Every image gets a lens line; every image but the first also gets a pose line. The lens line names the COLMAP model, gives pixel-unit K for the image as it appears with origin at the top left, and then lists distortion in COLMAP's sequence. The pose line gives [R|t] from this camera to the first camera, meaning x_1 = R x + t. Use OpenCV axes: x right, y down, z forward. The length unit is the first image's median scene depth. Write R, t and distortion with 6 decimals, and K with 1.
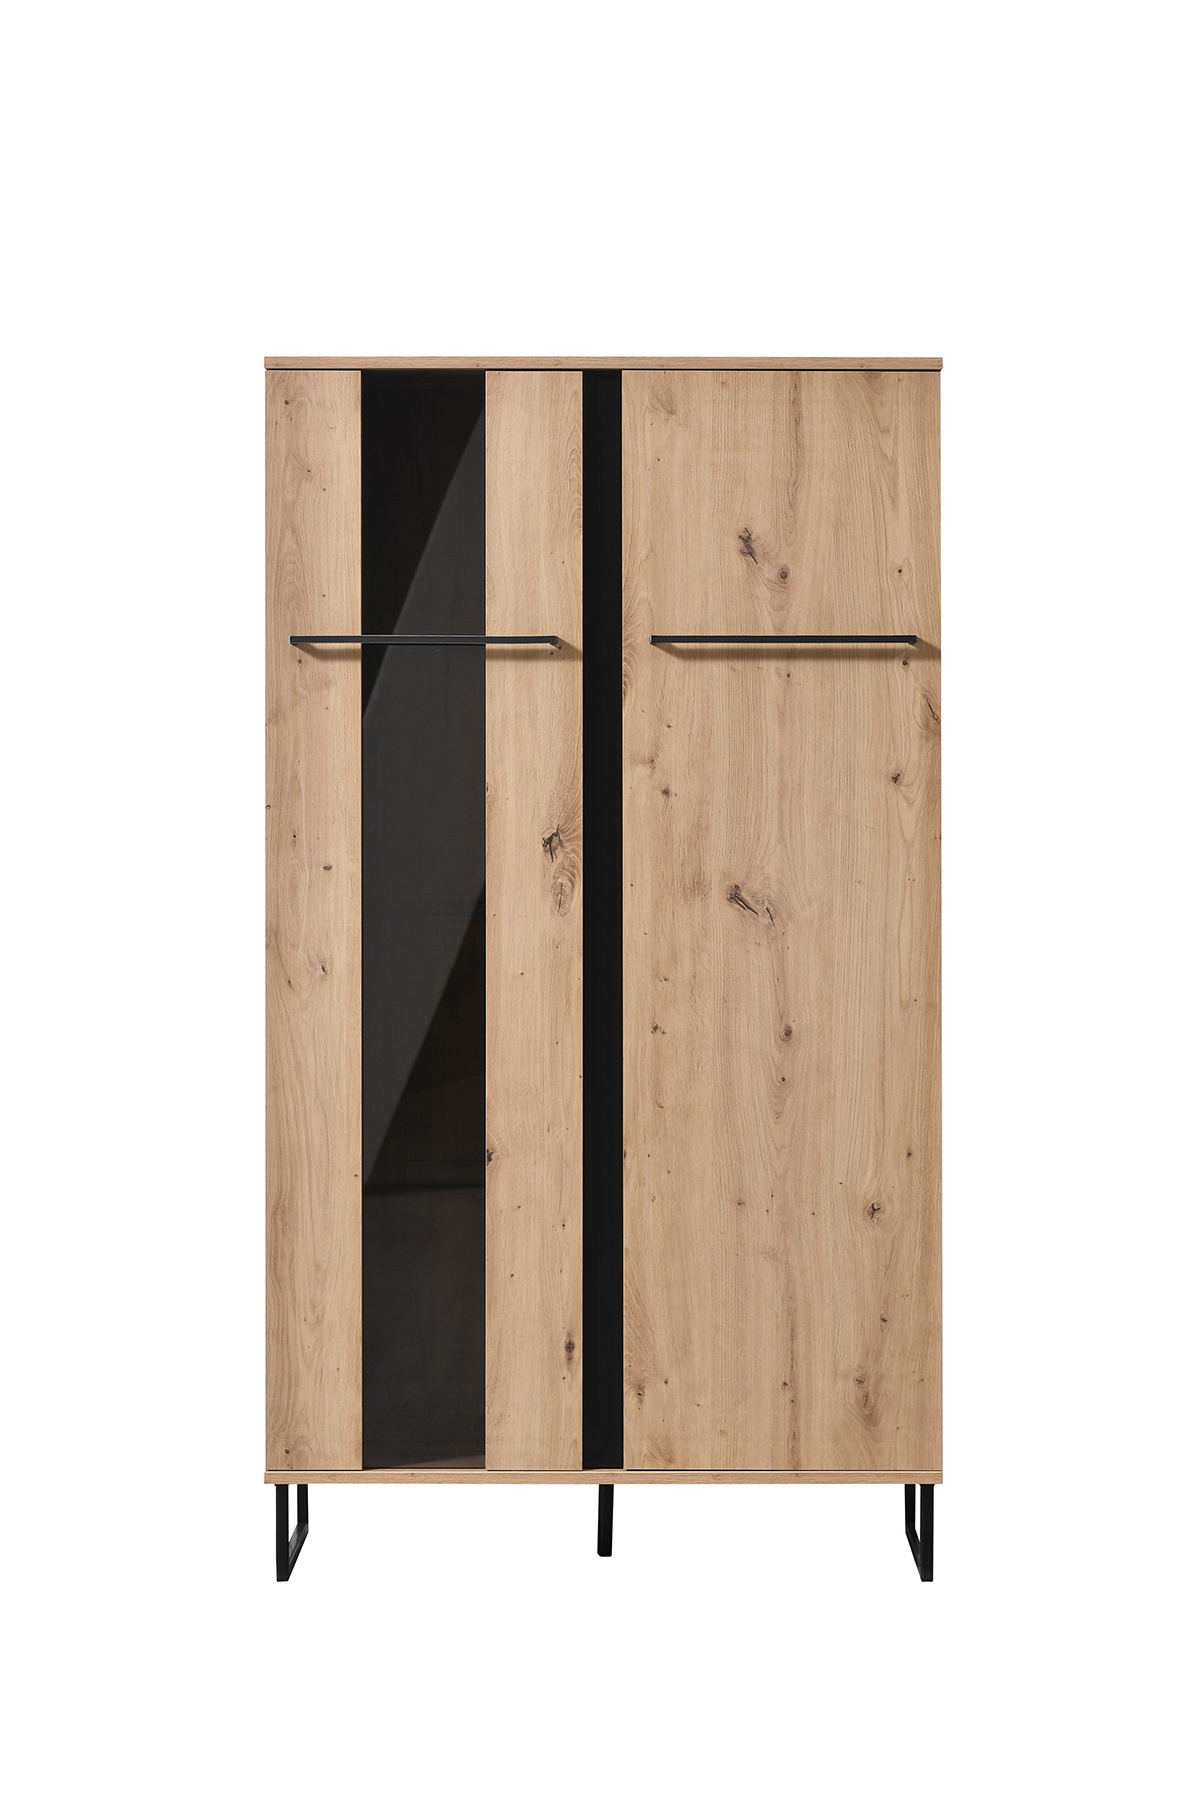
lens RADIAL K [[3899.9, 0, 594.7], [0, 3899.9, 894.0], [0, 0, 1]] dist [0.076094, 0.000000]
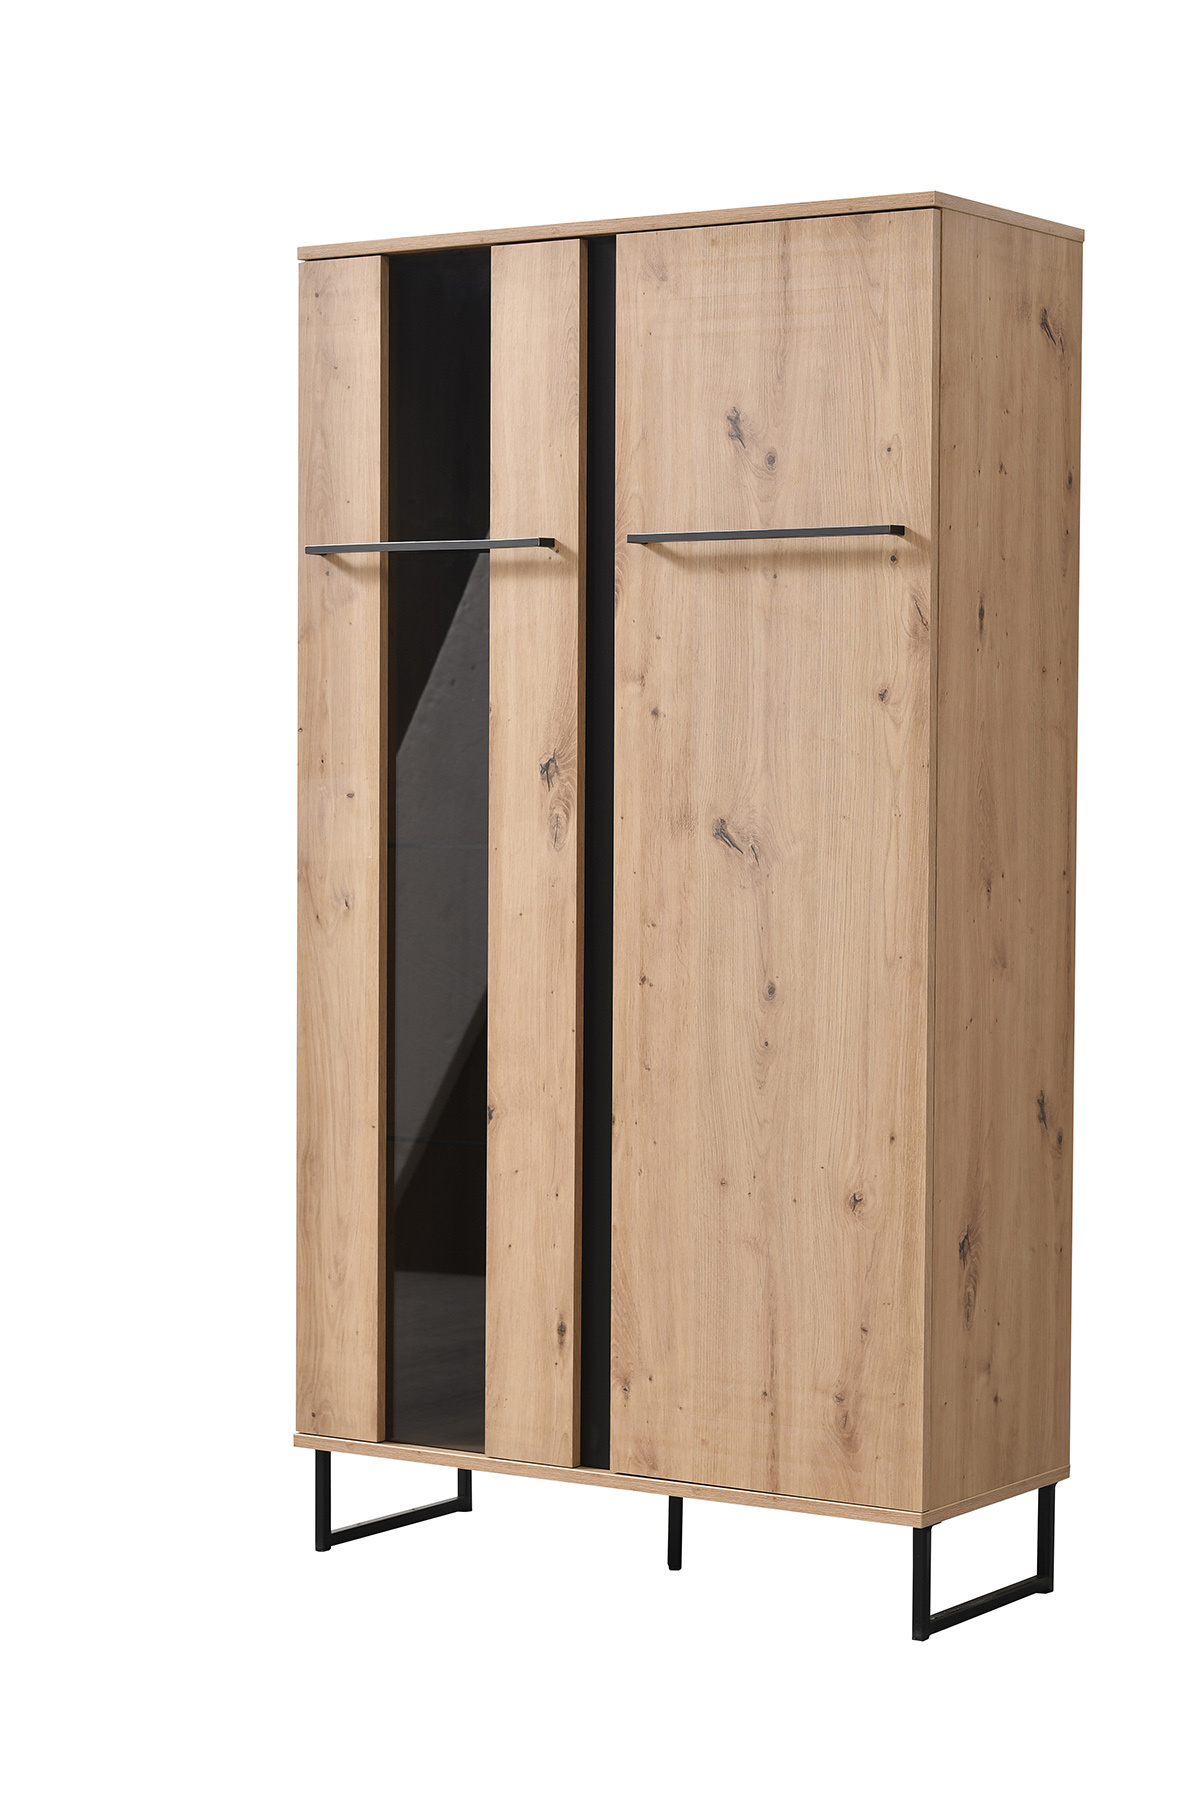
lens RADIAL K [[3899.9, 0, 602.4], [0, 3899.9, 921.0], [0, 0, 1]] dist [0.076094, 0.000000]
pose [[0.826381, 0.026494, -0.562488, 0.505322], [-0.008945, 0.999384, 0.033932, -0.008839], [0.563040, -0.023009, 0.826109, 0.264115]]
